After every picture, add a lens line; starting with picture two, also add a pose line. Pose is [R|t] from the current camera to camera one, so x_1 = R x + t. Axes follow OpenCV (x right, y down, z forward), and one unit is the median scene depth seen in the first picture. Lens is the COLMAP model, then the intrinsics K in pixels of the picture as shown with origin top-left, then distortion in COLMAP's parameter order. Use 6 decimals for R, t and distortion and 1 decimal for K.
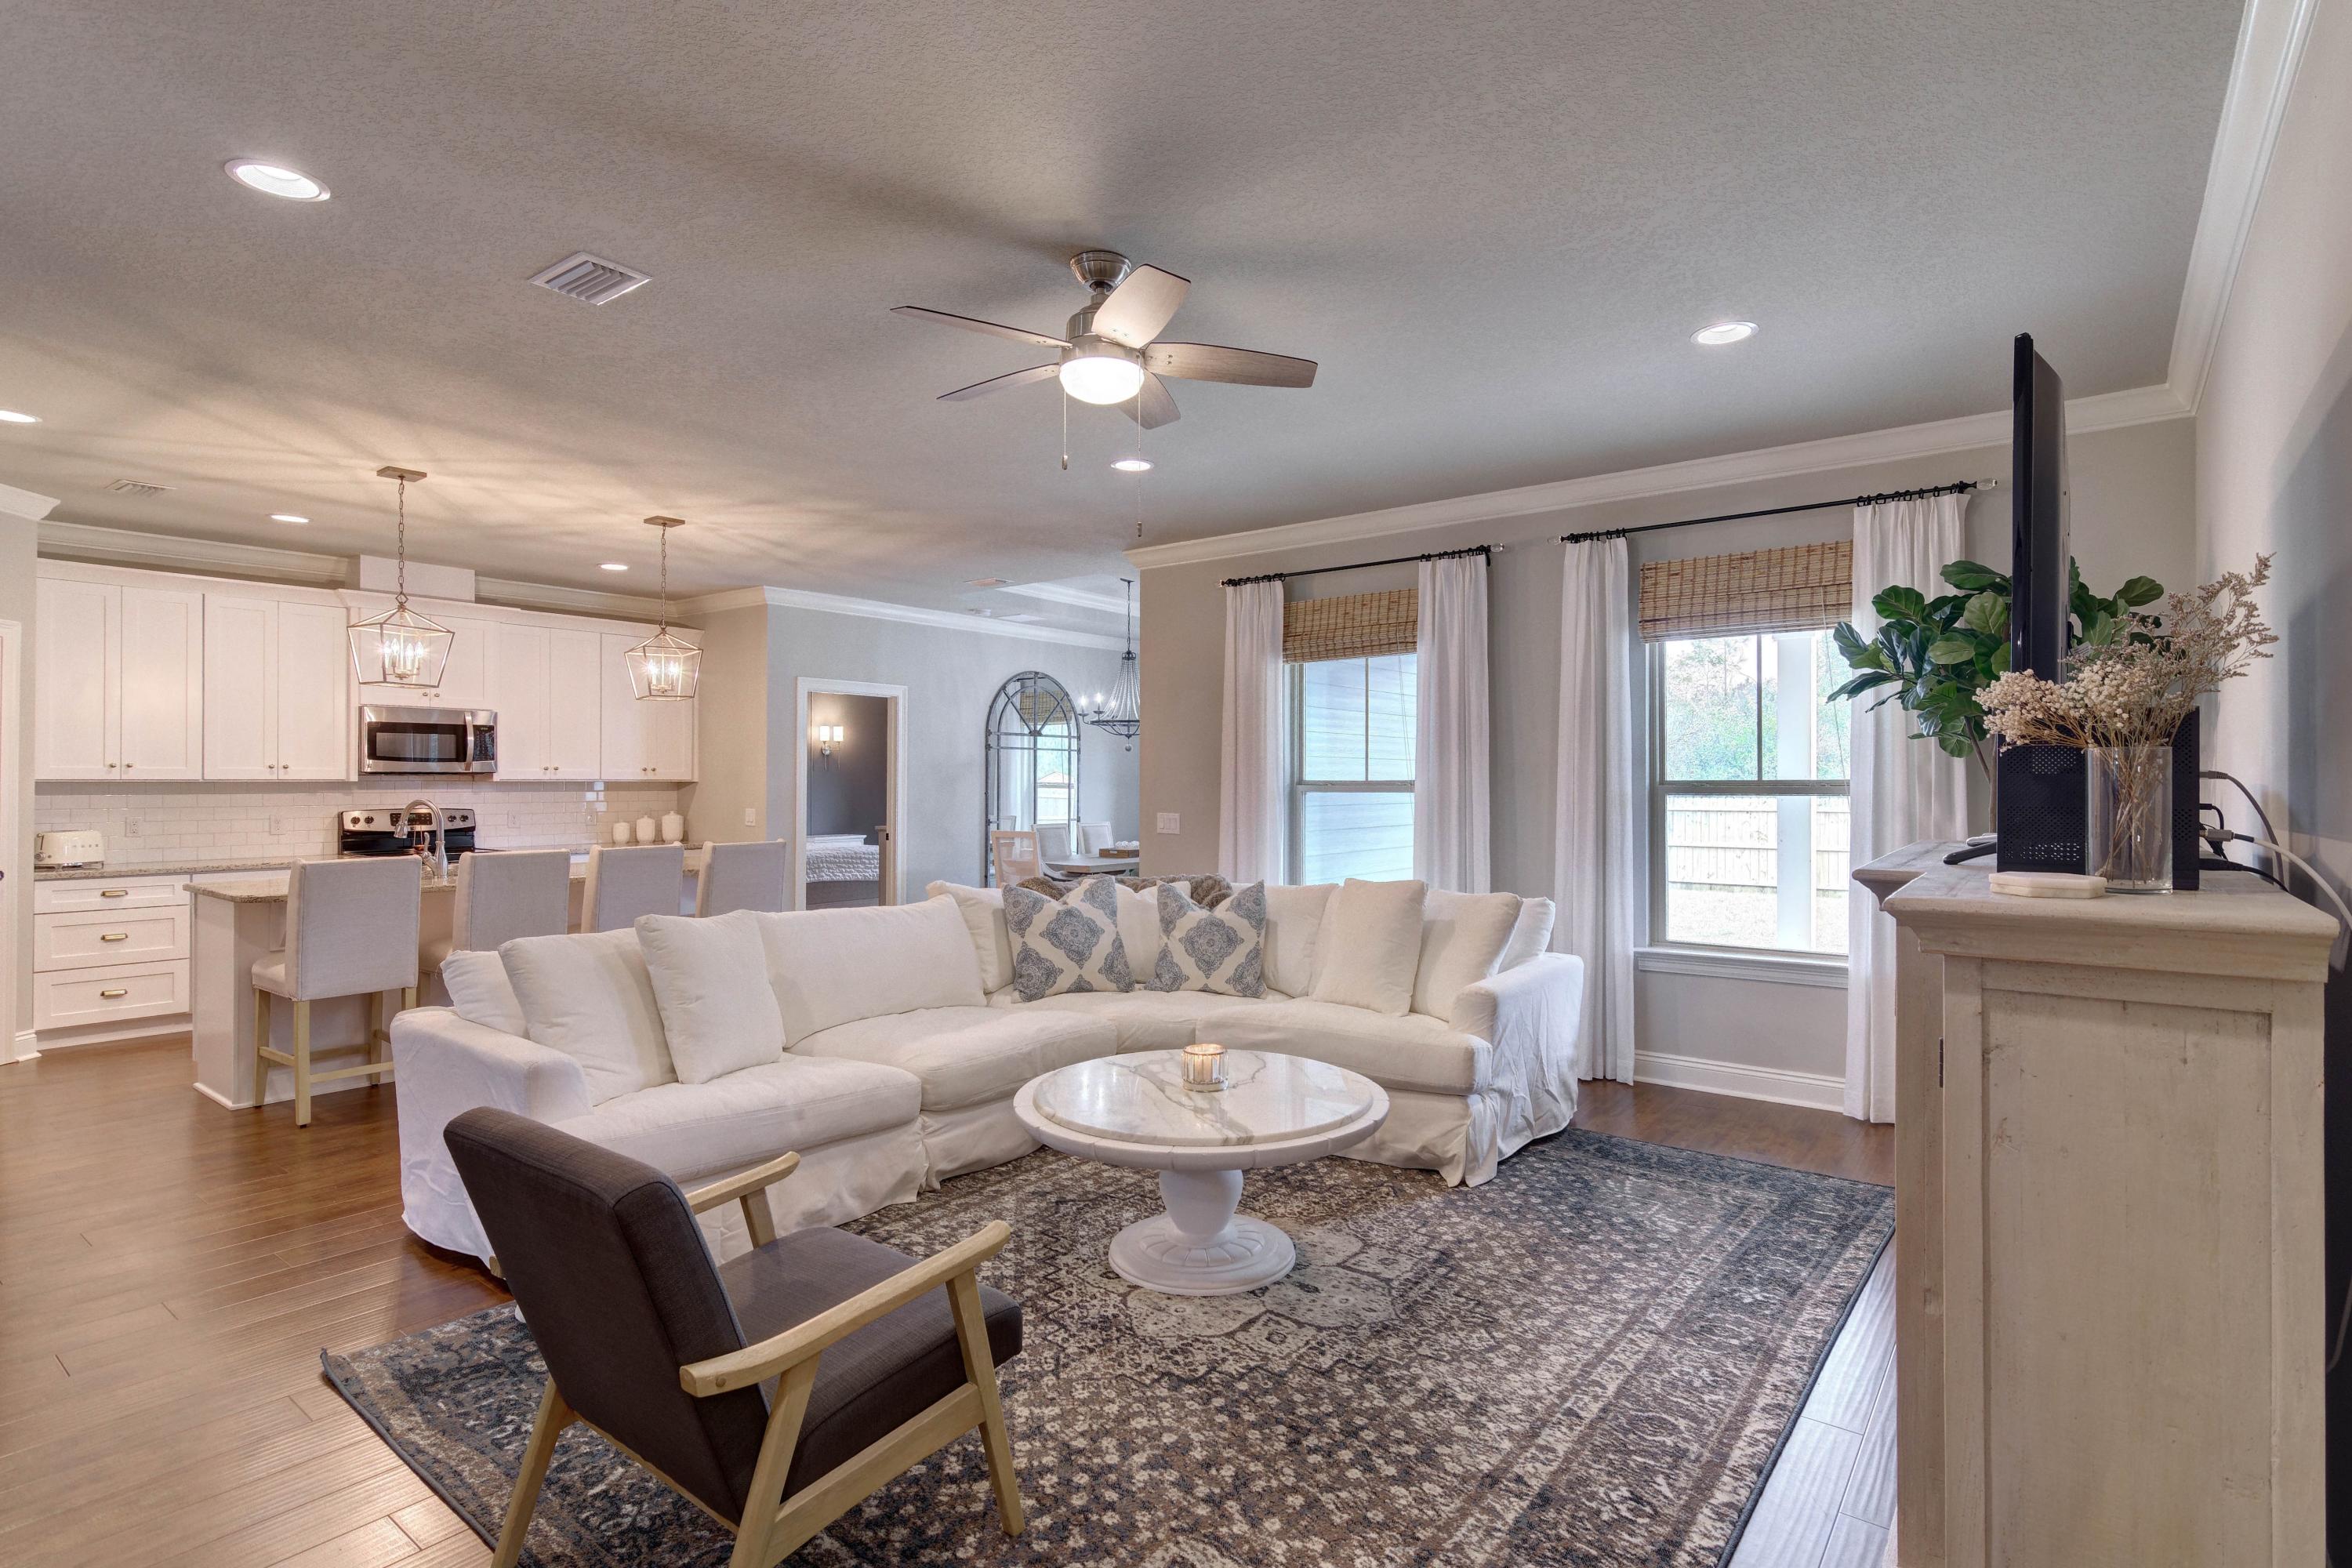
lens RADIAL K [[1164.5, 0, 1183.9], [0, 1164.5, 789.5], [0, 0, 1]] dist [0.003681, -0.000650]
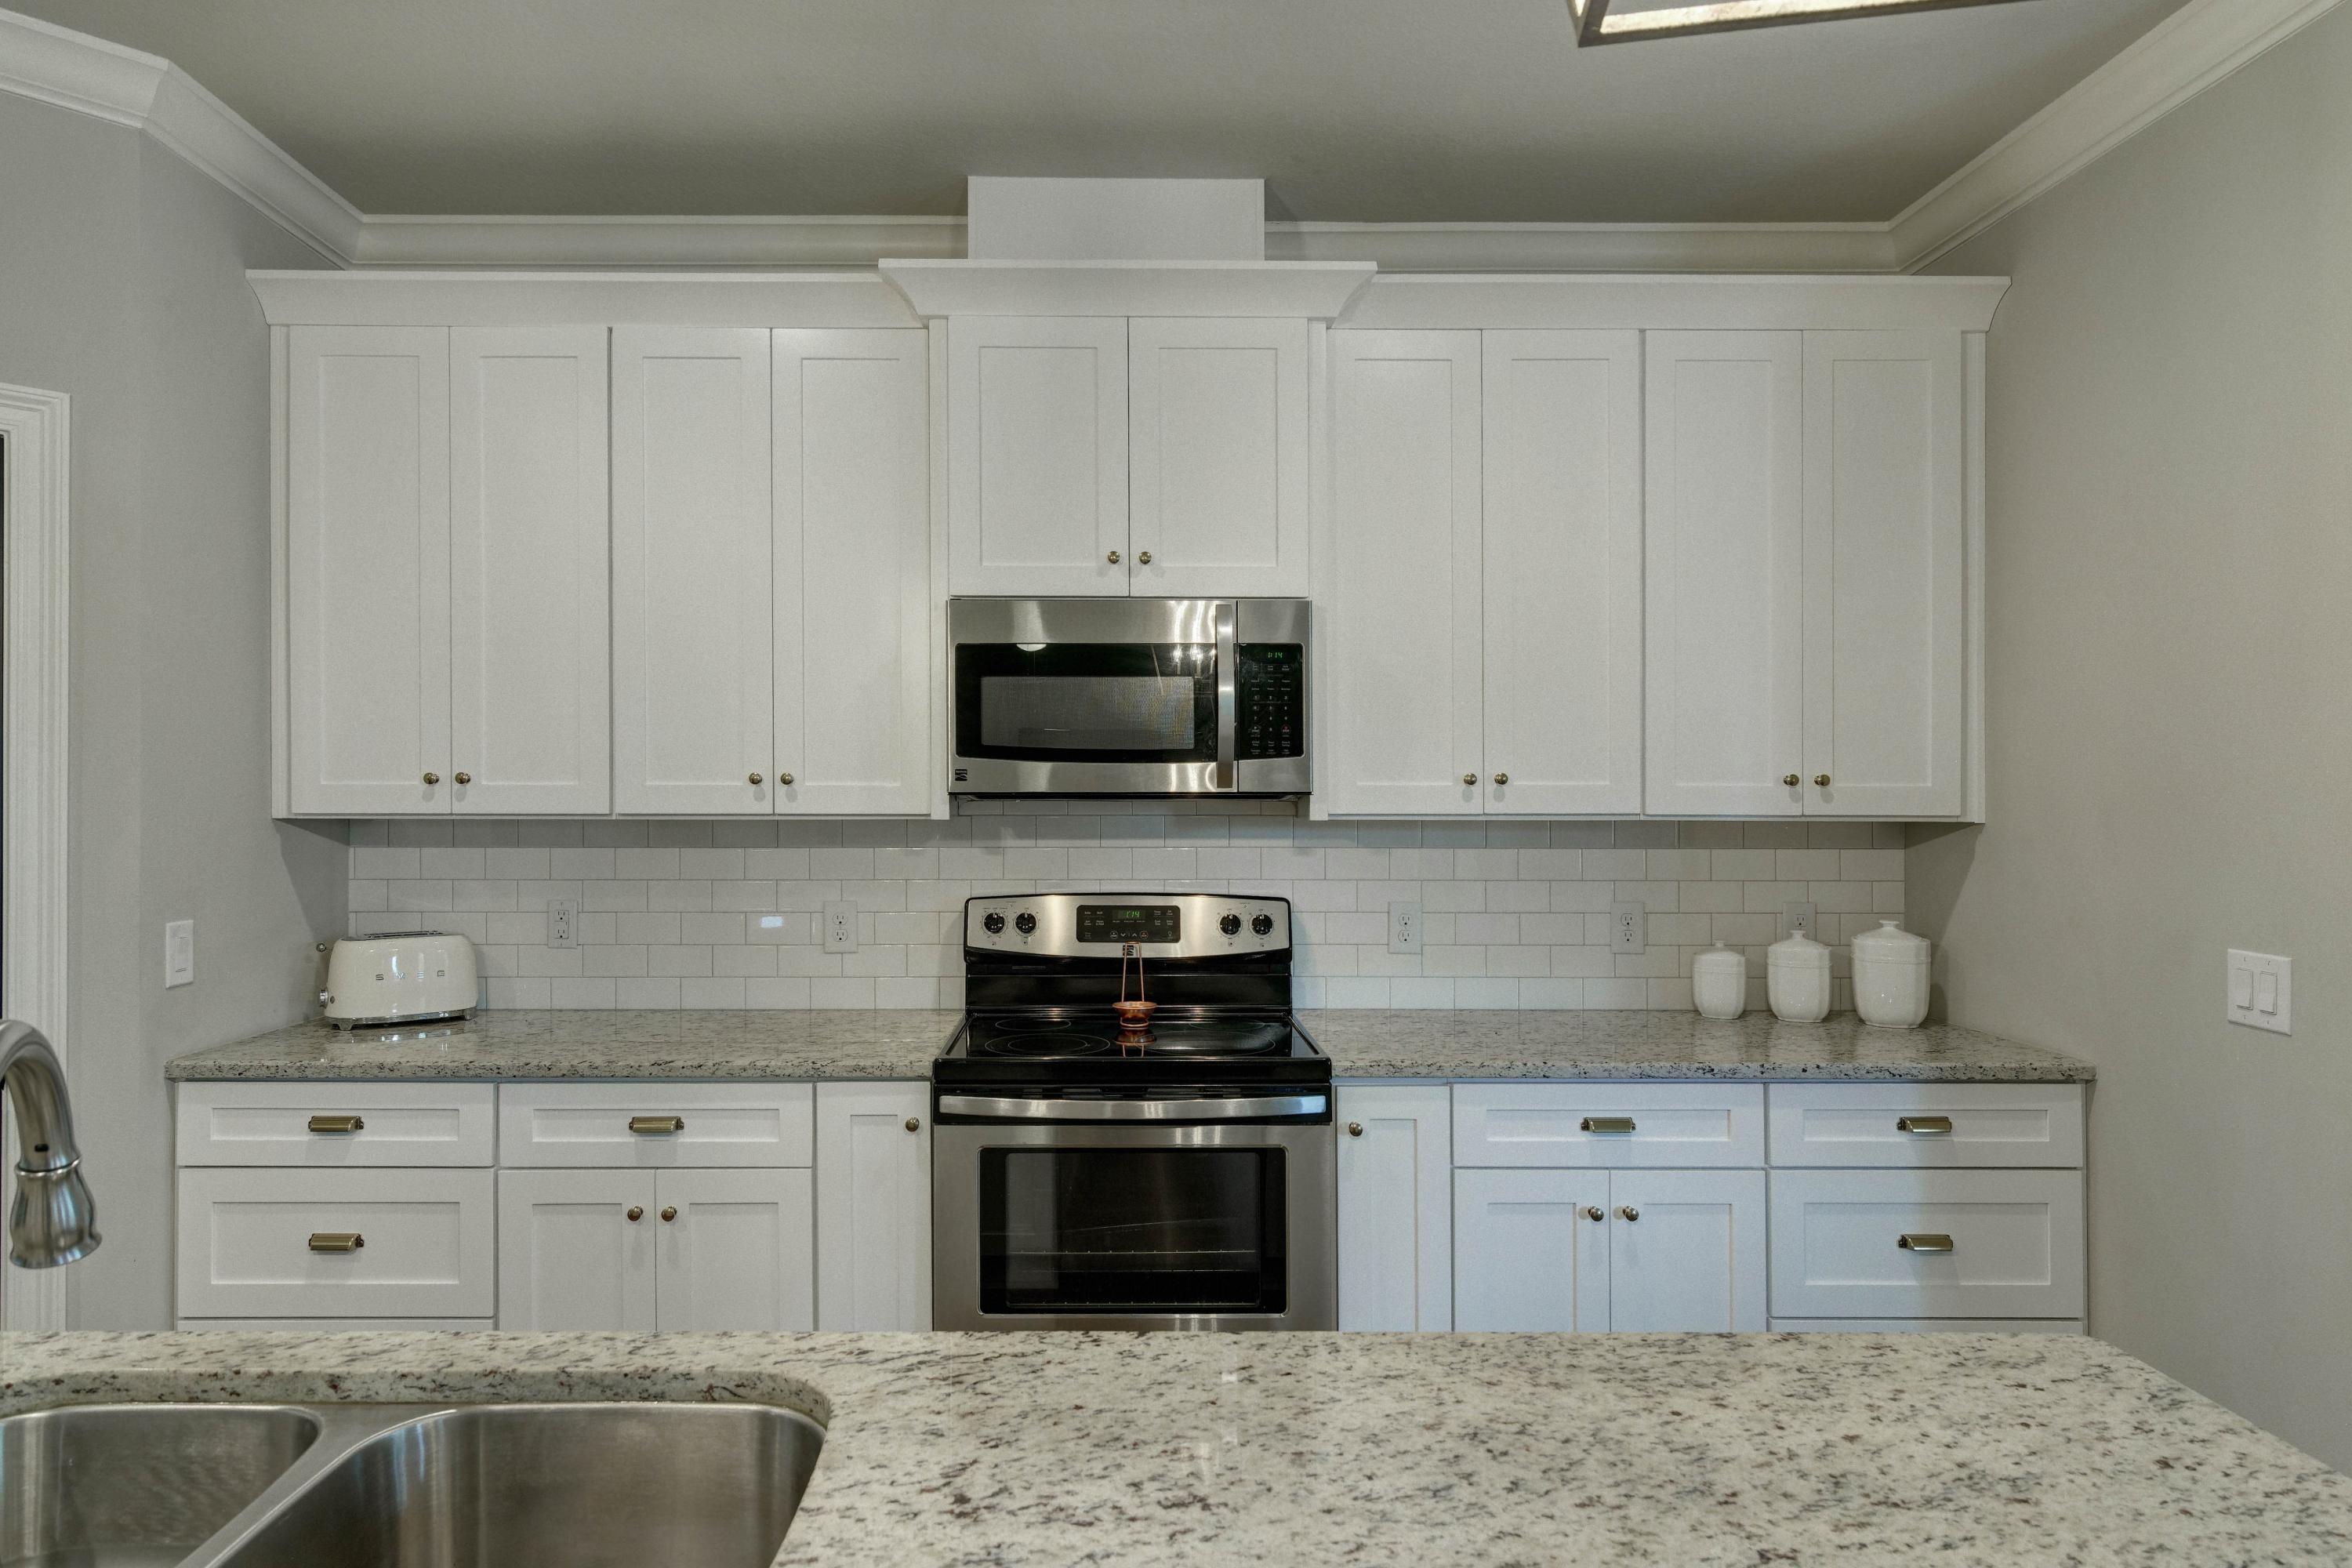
lens RADIAL K [[1382.7, 0, 1112.5], [0, 1382.7, 782.7], [0, 0, 1]] dist [0.005325, -0.001526]
pose [[0.617298, -0.003785, -0.786720, -0.398272], [-0.007158, 0.999920, -0.010427, -0.015823], [0.786697, 0.012068, 0.617222, 0.879318]]
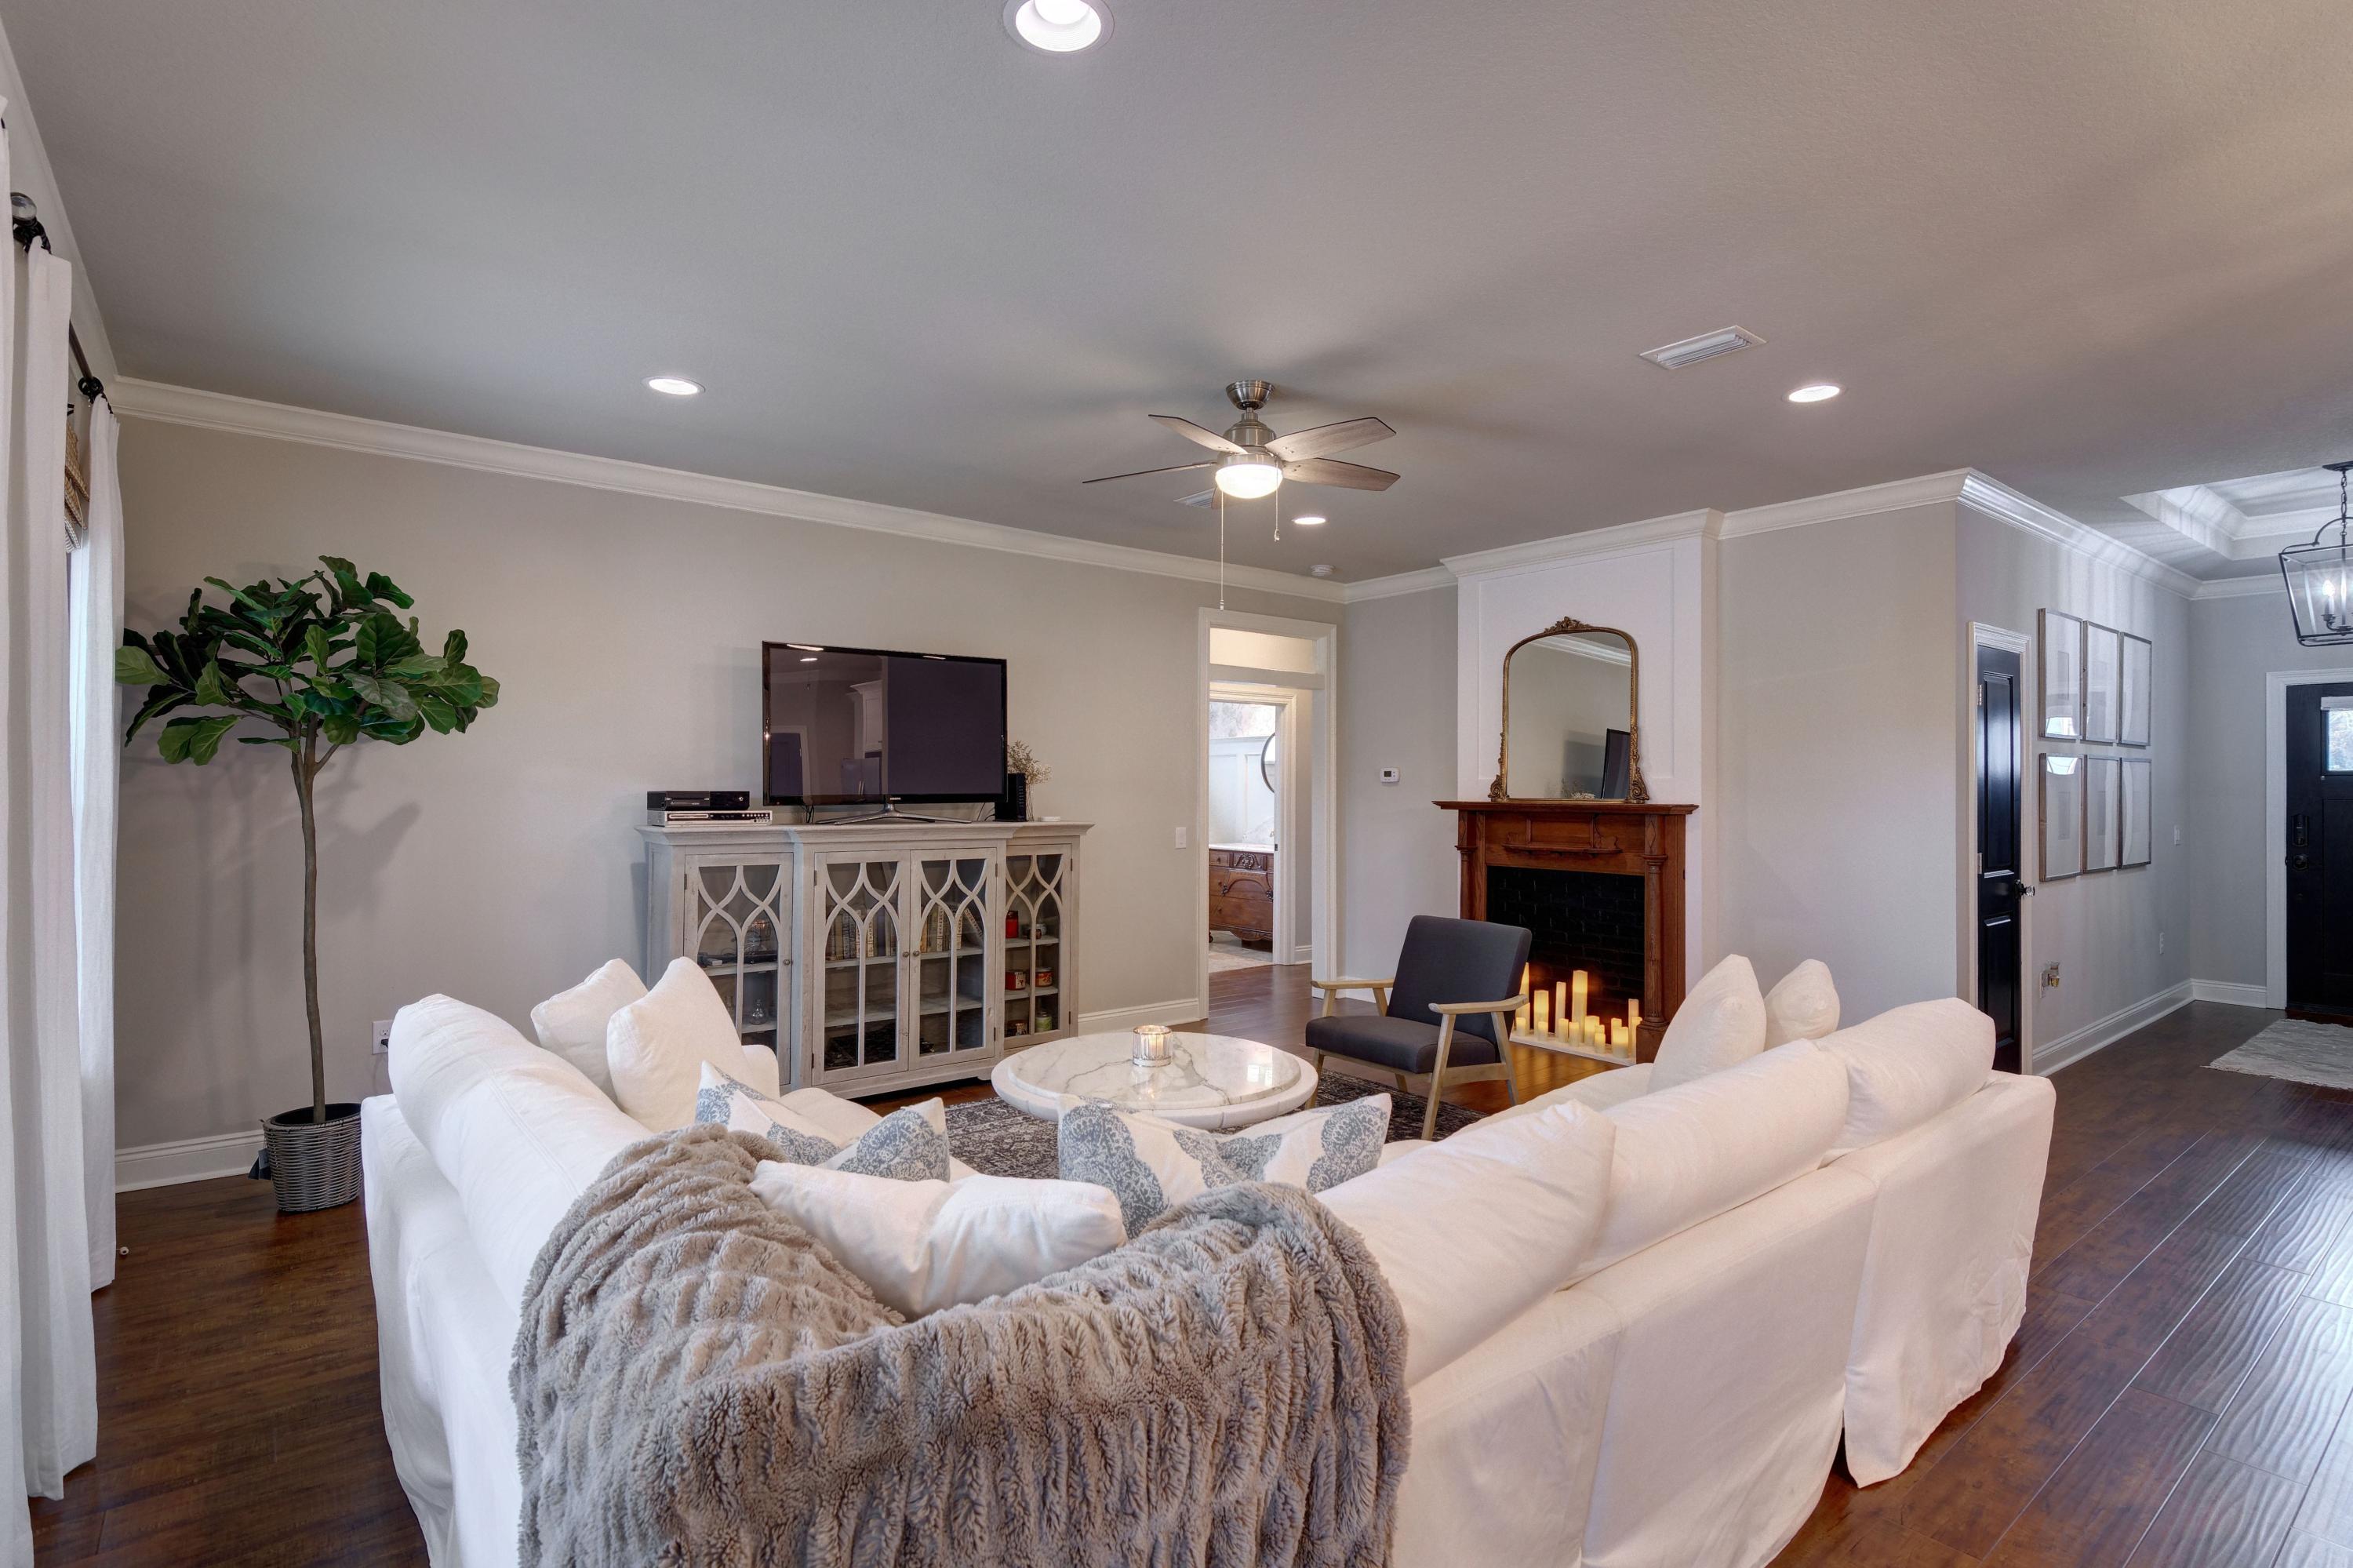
lens RADIAL K [[1165.1, 0, 1184.4], [0, 1165.1, 789.5], [0, 0, 1]] dist [0.003681, -0.000650]
pose [[-0.972666, -0.005579, 0.232142, -0.146279], [-0.002984, 0.999929, 0.011527, -0.014560], [-0.232190, 0.010519, -0.972613, 1.108672]]
